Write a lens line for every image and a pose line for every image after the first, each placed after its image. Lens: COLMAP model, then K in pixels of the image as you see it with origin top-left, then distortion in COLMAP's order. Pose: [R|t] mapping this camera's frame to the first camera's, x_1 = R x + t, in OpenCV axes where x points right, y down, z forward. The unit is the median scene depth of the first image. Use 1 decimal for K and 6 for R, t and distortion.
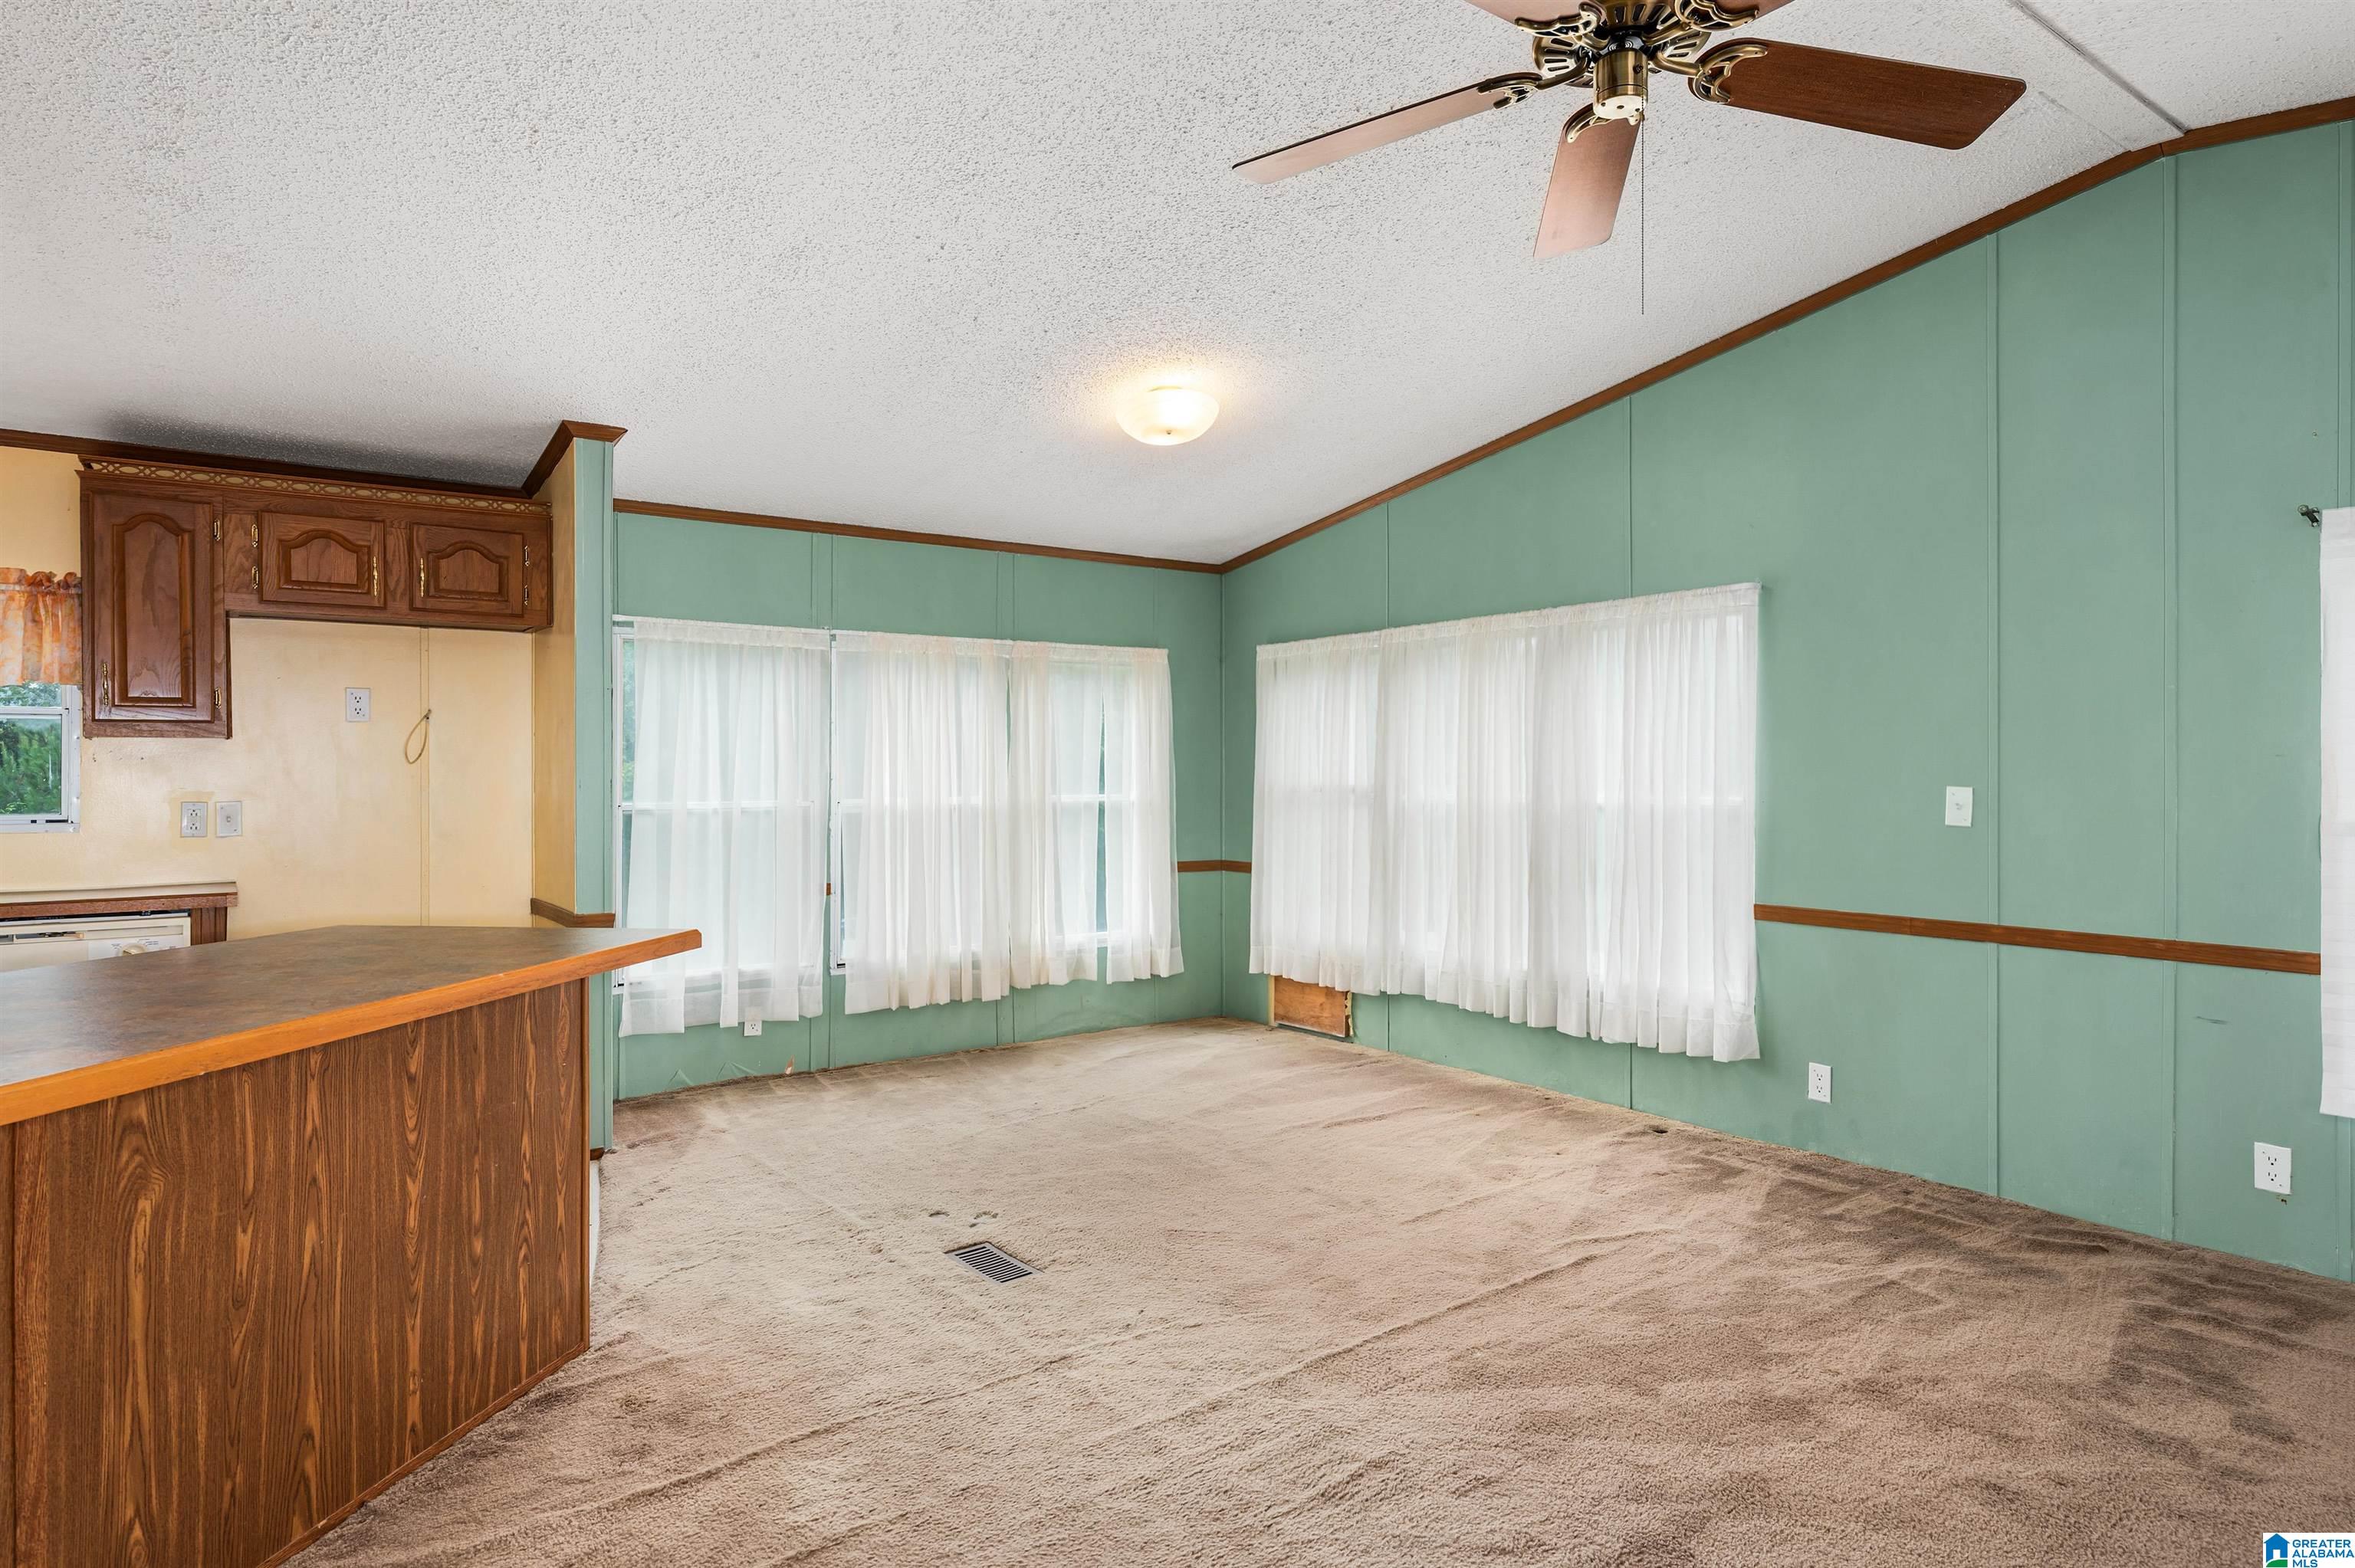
lens RADIAL K [[1343.4, 0, 1177.5], [0, 1343.4, 784.0], [0, 0, 1]] dist [-0.003963, -0.001520]
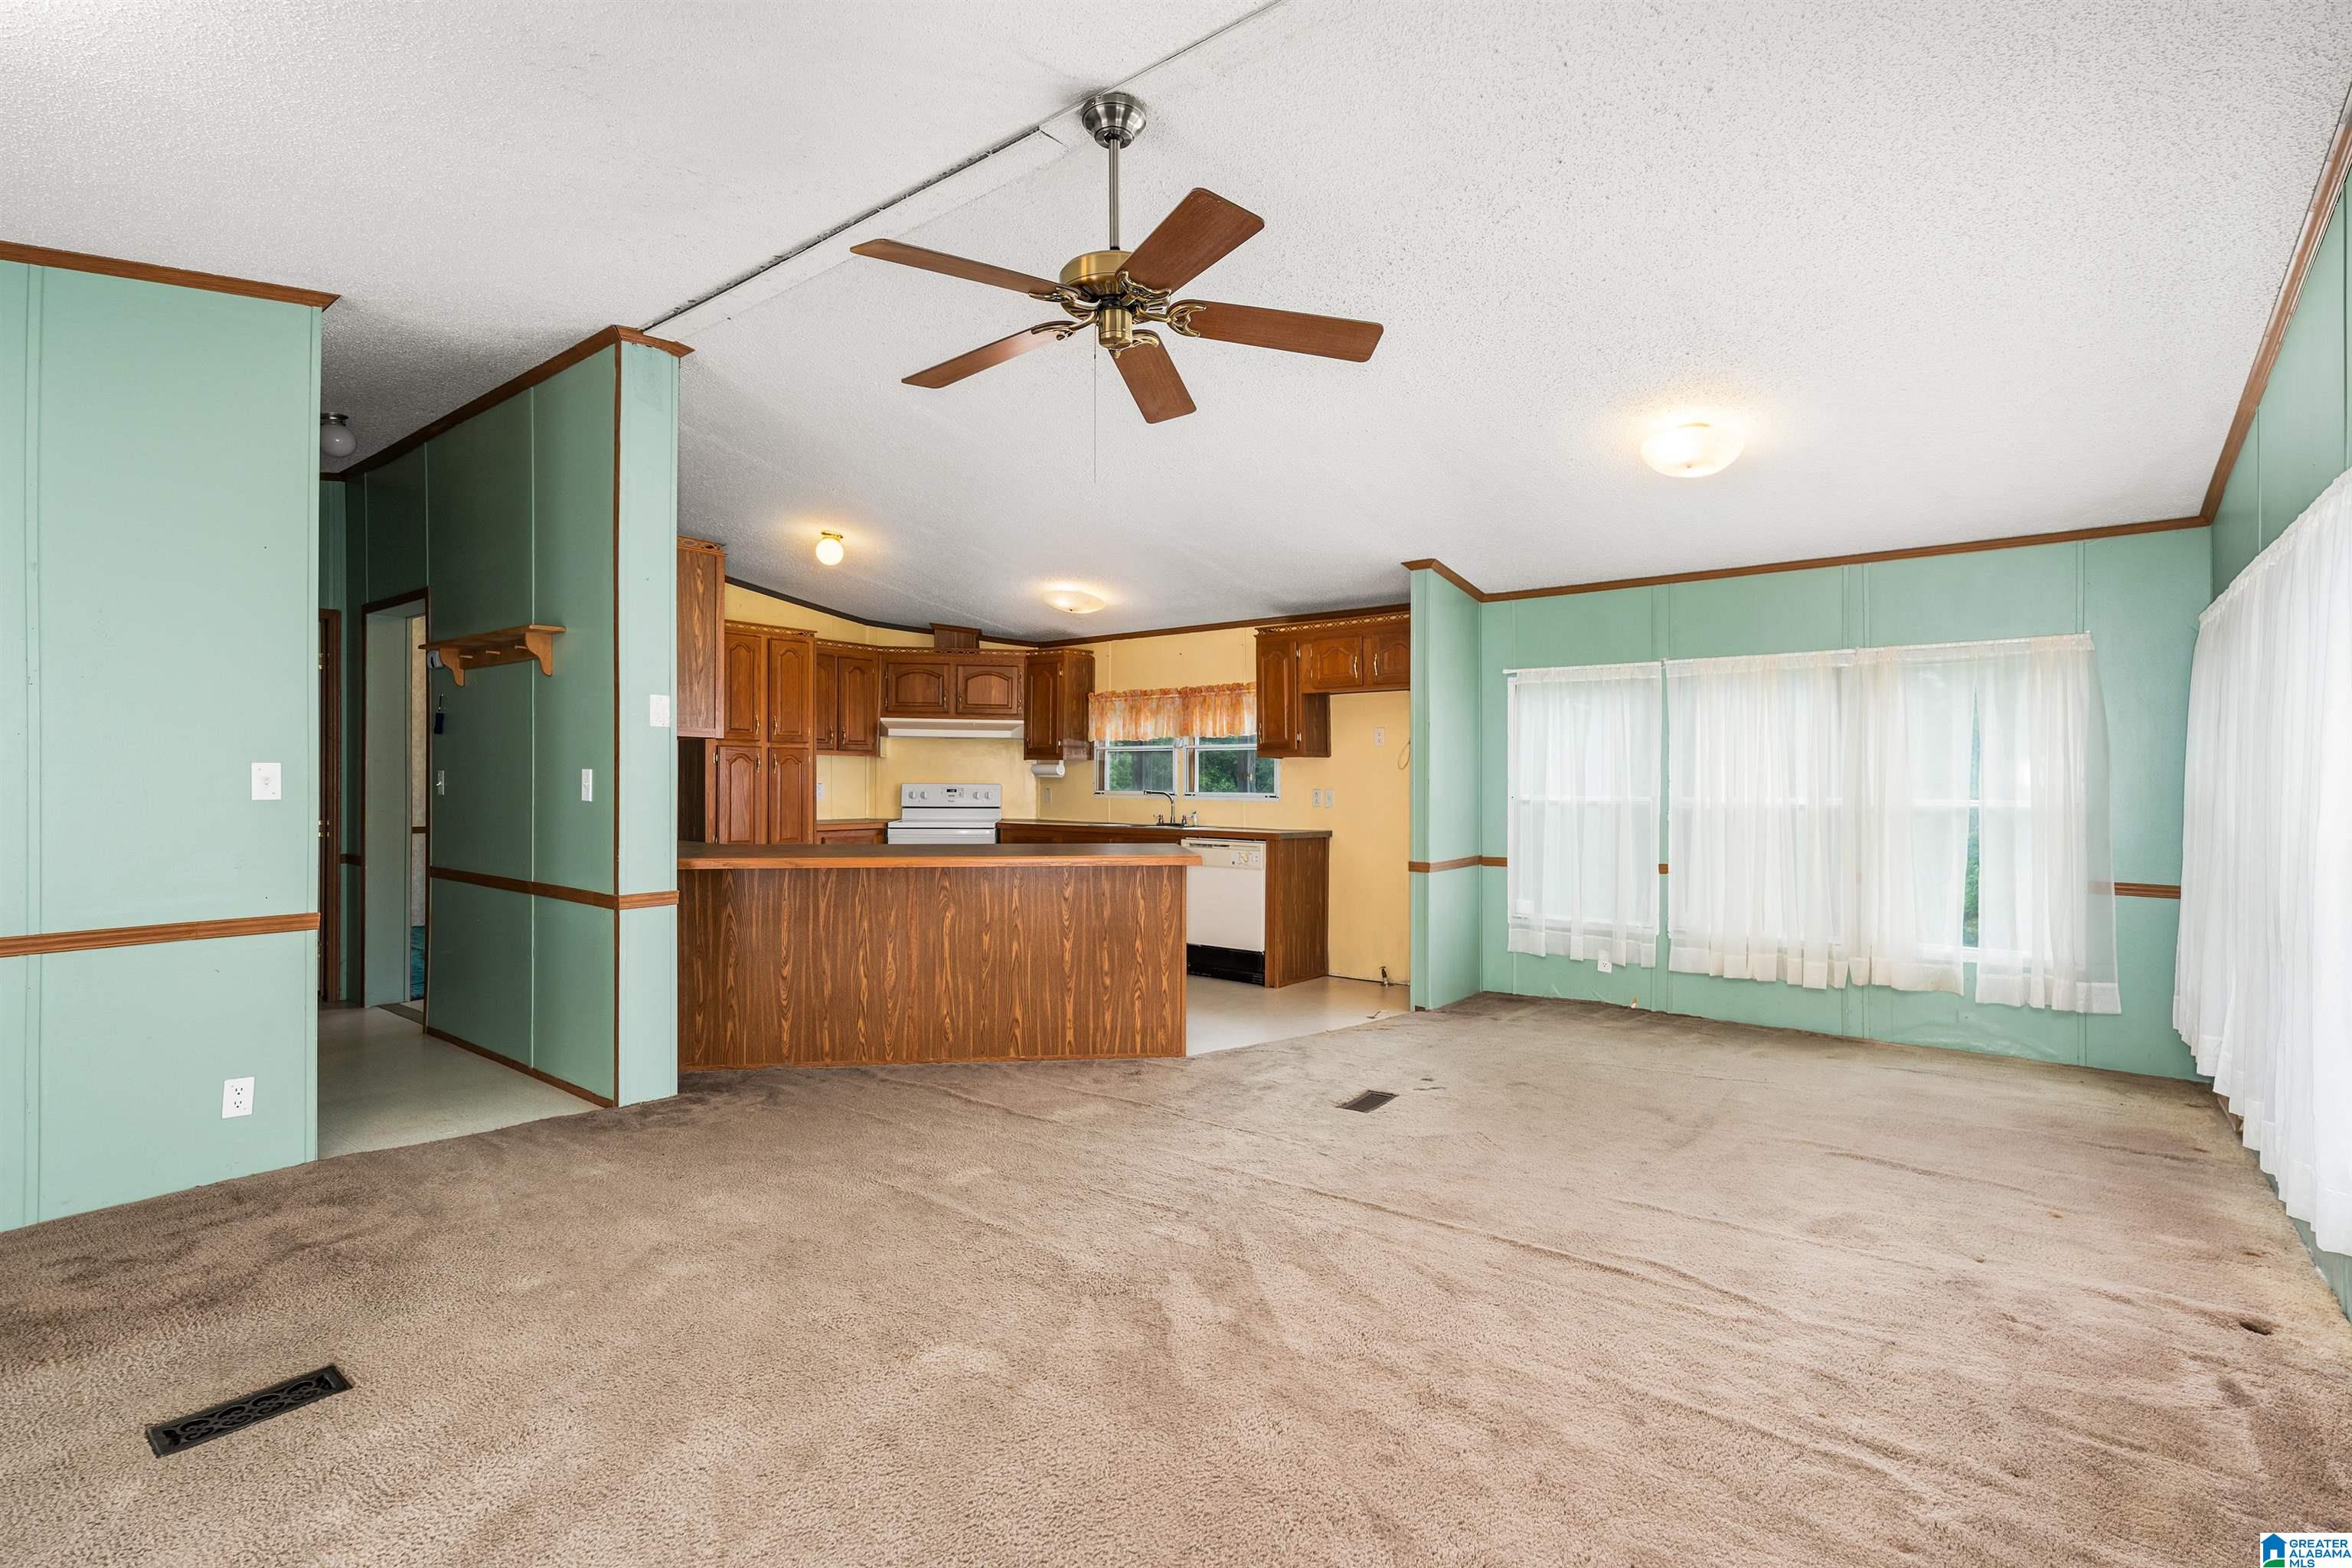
lens RADIAL K [[1132.2, 0, 1176.0], [0, 1132.2, 784.0], [0, 0, 1]] dist [-0.017764, -0.000270]
pose [[0.239188, 0.010923, -0.970912, 0.972535], [-0.010387, 0.999908, 0.008691, -0.006936], [0.970918, 0.008006, 0.239279, 0.456910]]
